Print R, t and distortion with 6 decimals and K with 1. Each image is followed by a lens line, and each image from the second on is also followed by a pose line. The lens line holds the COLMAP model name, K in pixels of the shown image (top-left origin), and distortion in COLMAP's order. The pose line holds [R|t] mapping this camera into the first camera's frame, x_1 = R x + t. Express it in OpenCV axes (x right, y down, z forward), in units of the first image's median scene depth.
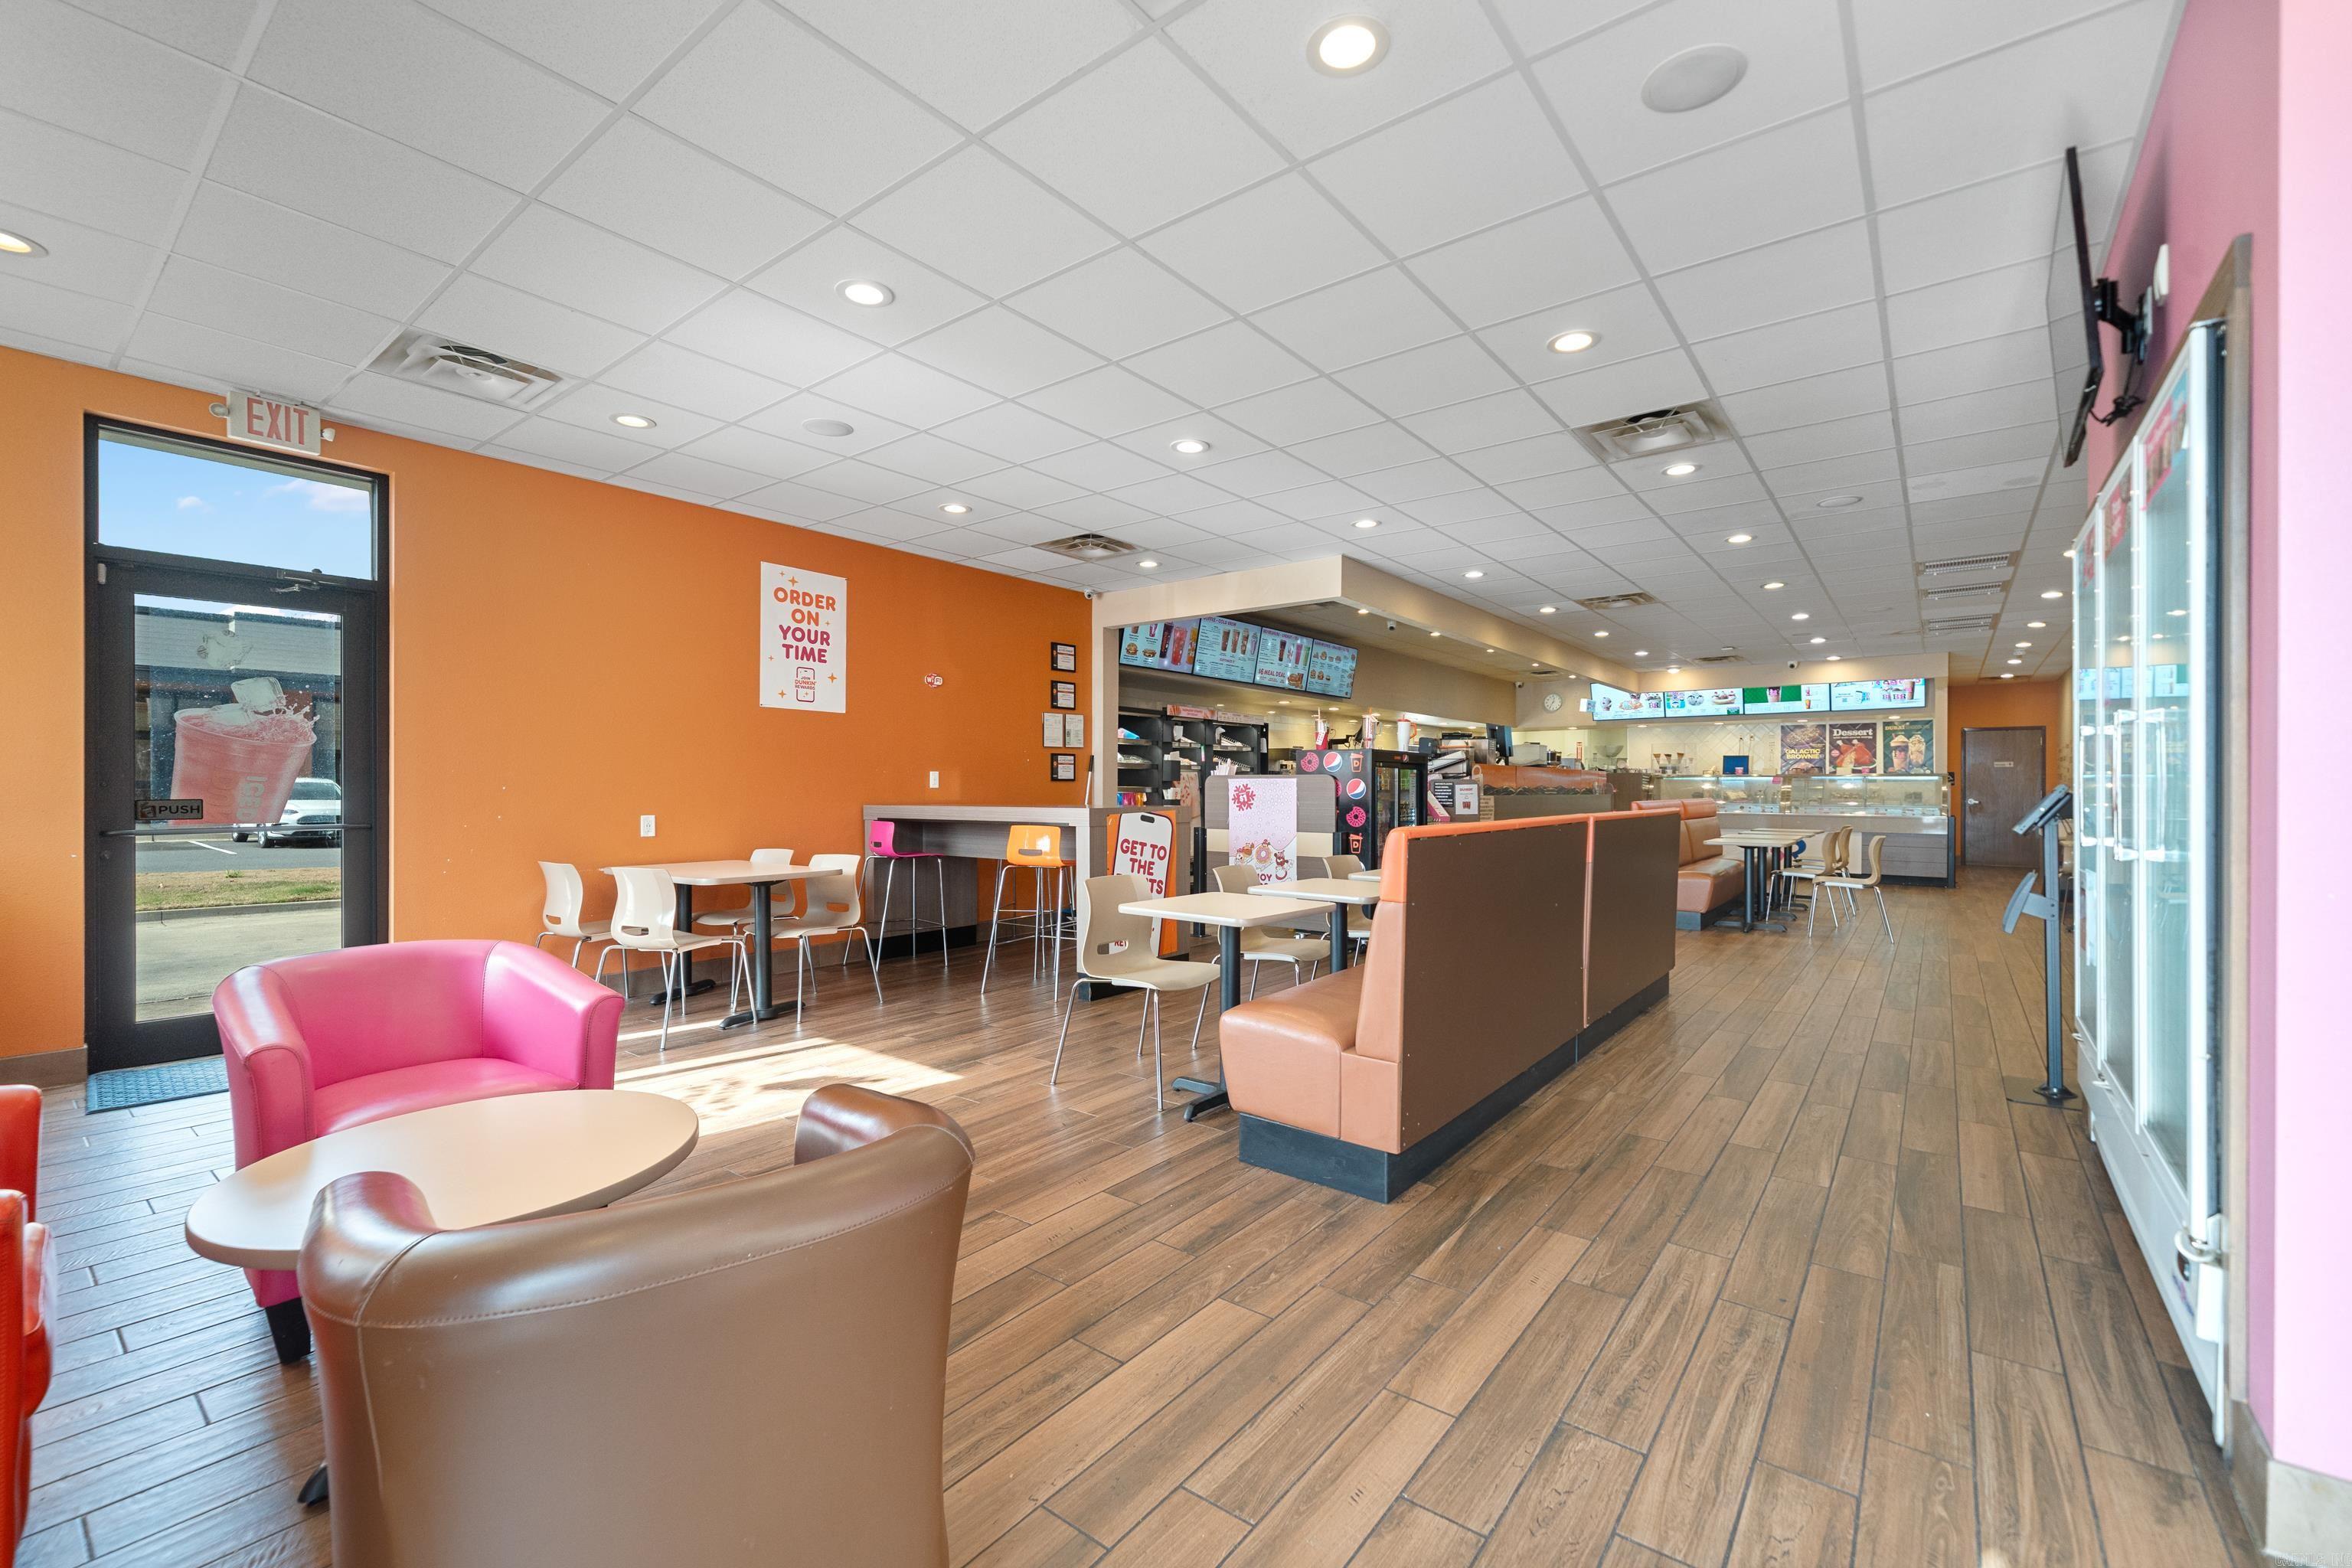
lens RADIAL K [[970.7, 0, 1182.9], [0, 970.7, 790.5], [0, 0, 1]] dist [0.010167, -0.000194]
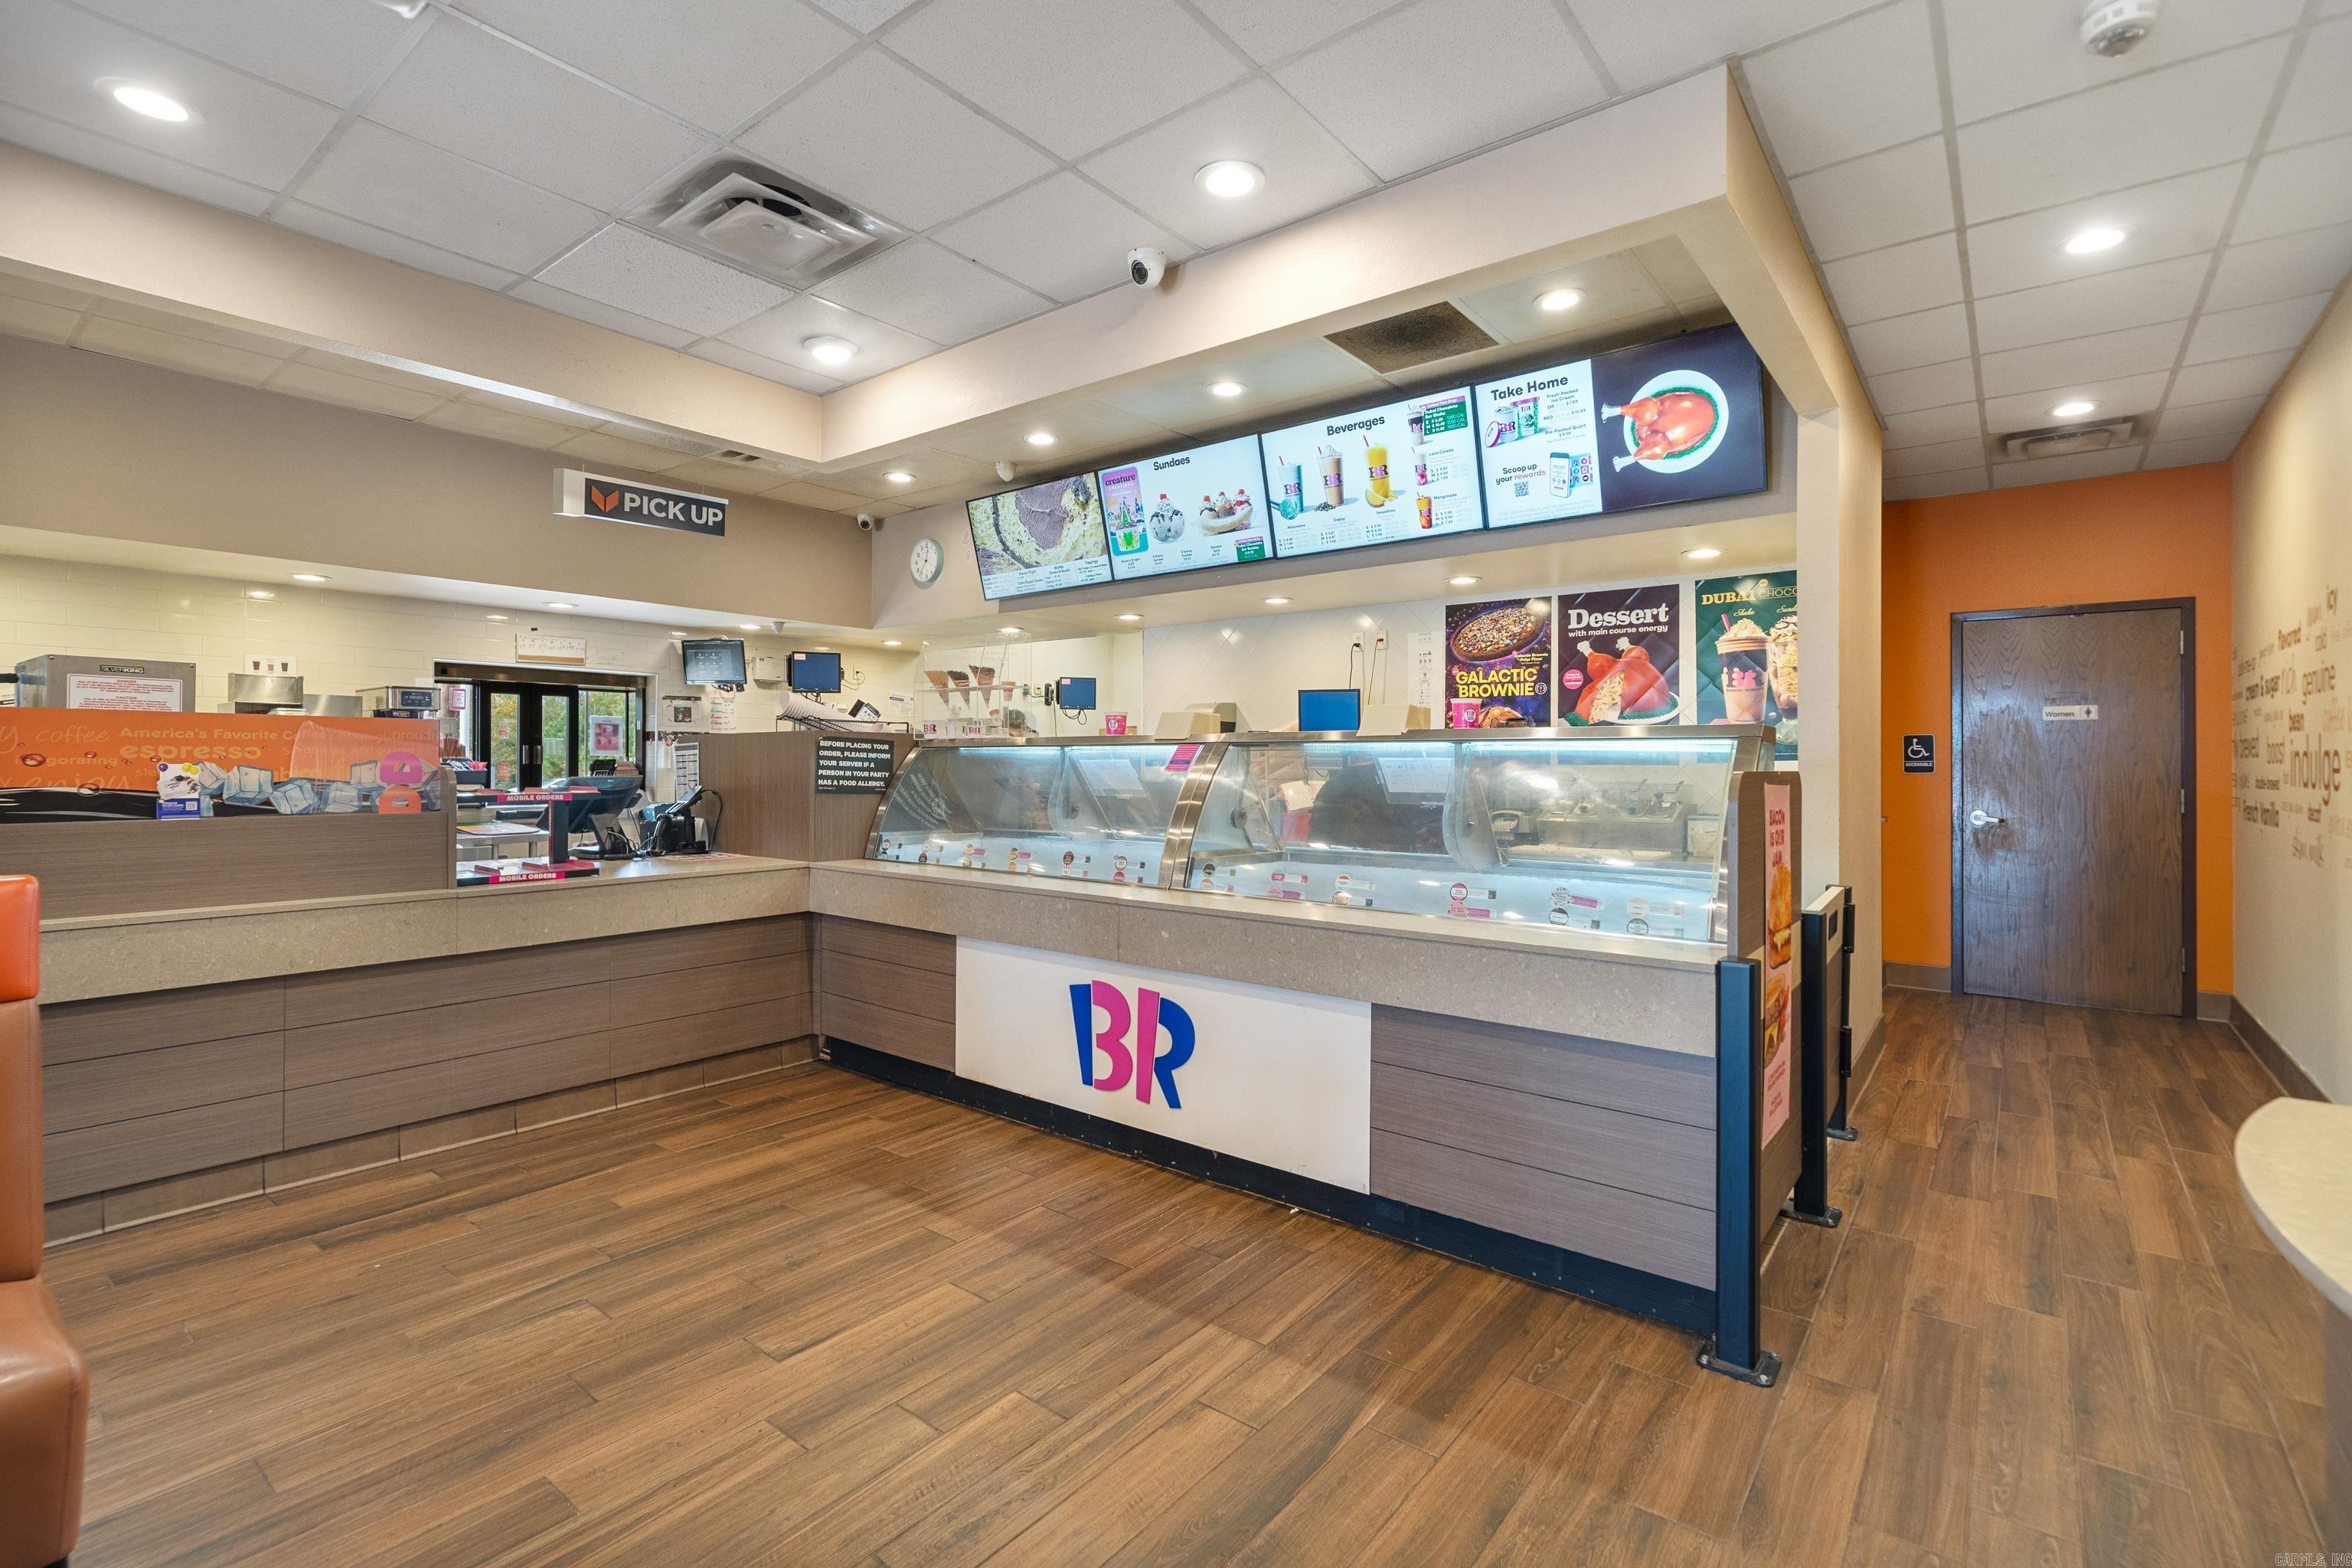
lens RADIAL K [[1004.8, 0, 1165.9], [0, 1004.8, 765.7], [0, 0, 1]] dist [-0.004849, 0.000425]
pose [[0.998042, 0.007367, -0.062109, 0.567952], [-0.008411, 0.999828, -0.016558, 0.000776], [0.061976, 0.017048, 0.997932, 0.655955]]
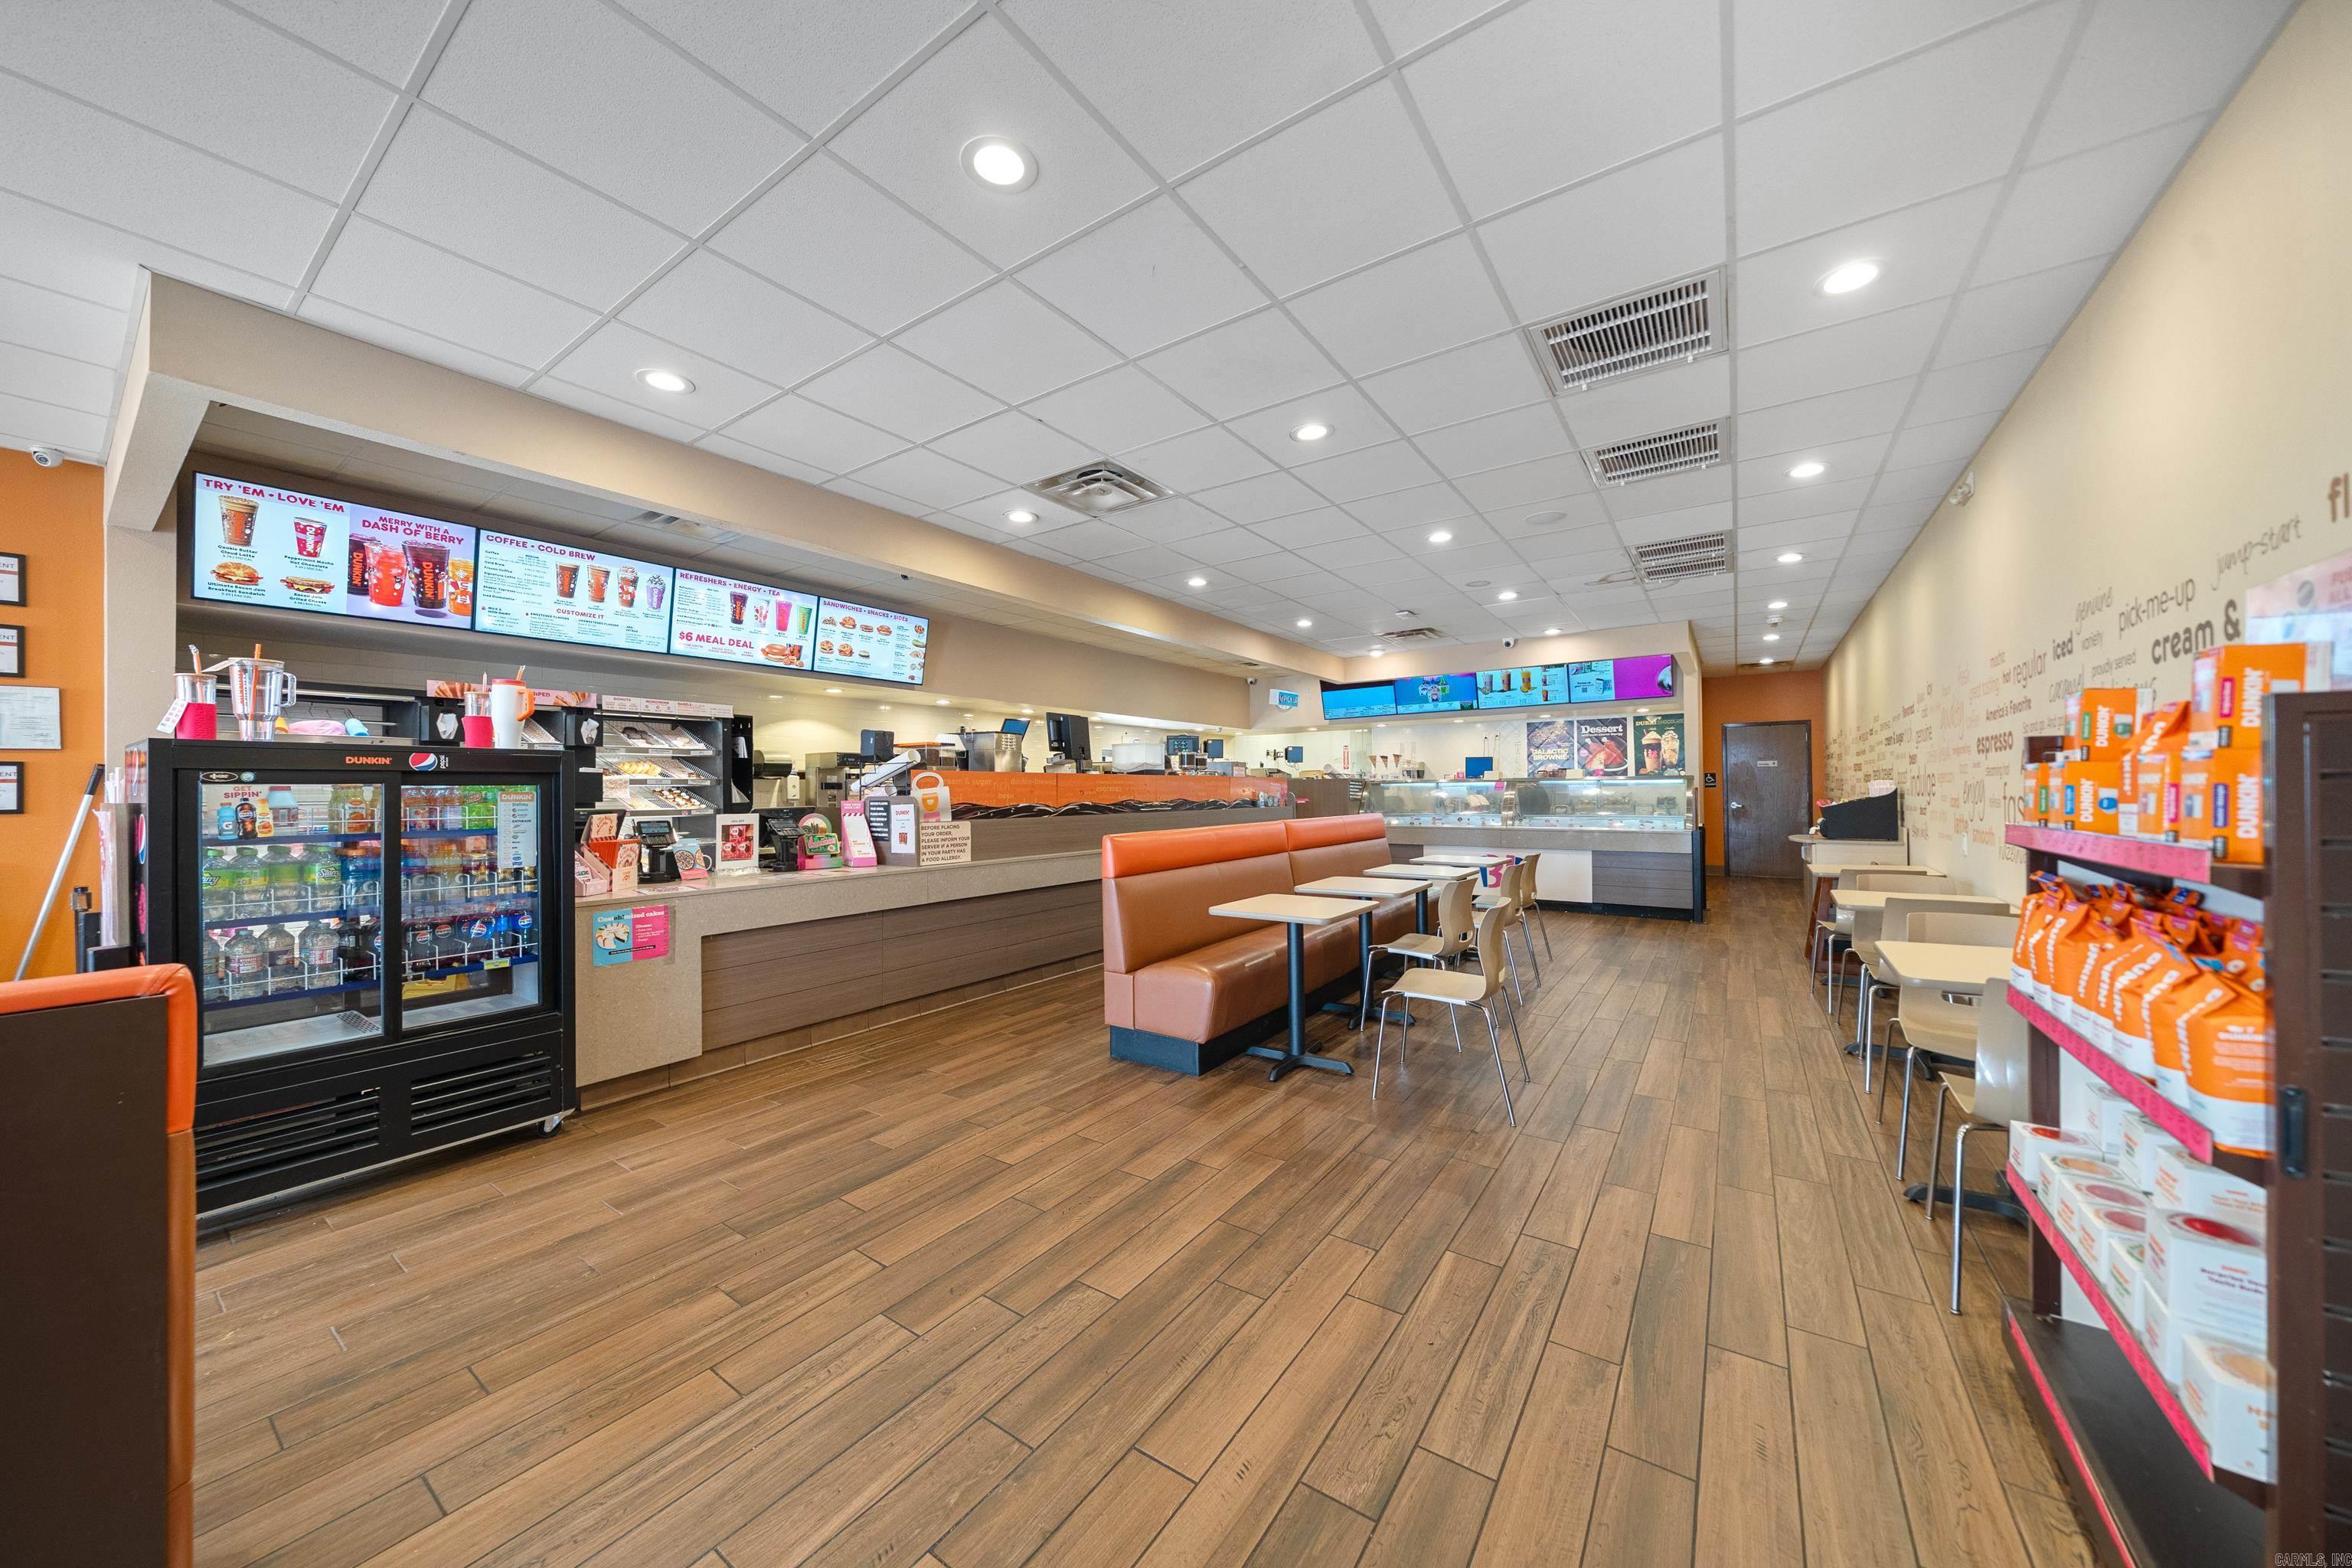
lens RADIAL K [[779.5, 0, 1181.0], [0, 779.5, 786.3], [0, 0, 1]] dist [-0.000637, -0.000074]
pose [[0.999174, -0.011523, 0.038967, 0.288967], [0.011805, 0.999906, -0.007014, -0.007837], [-0.038882, 0.007468, 0.999216, 0.323027]]
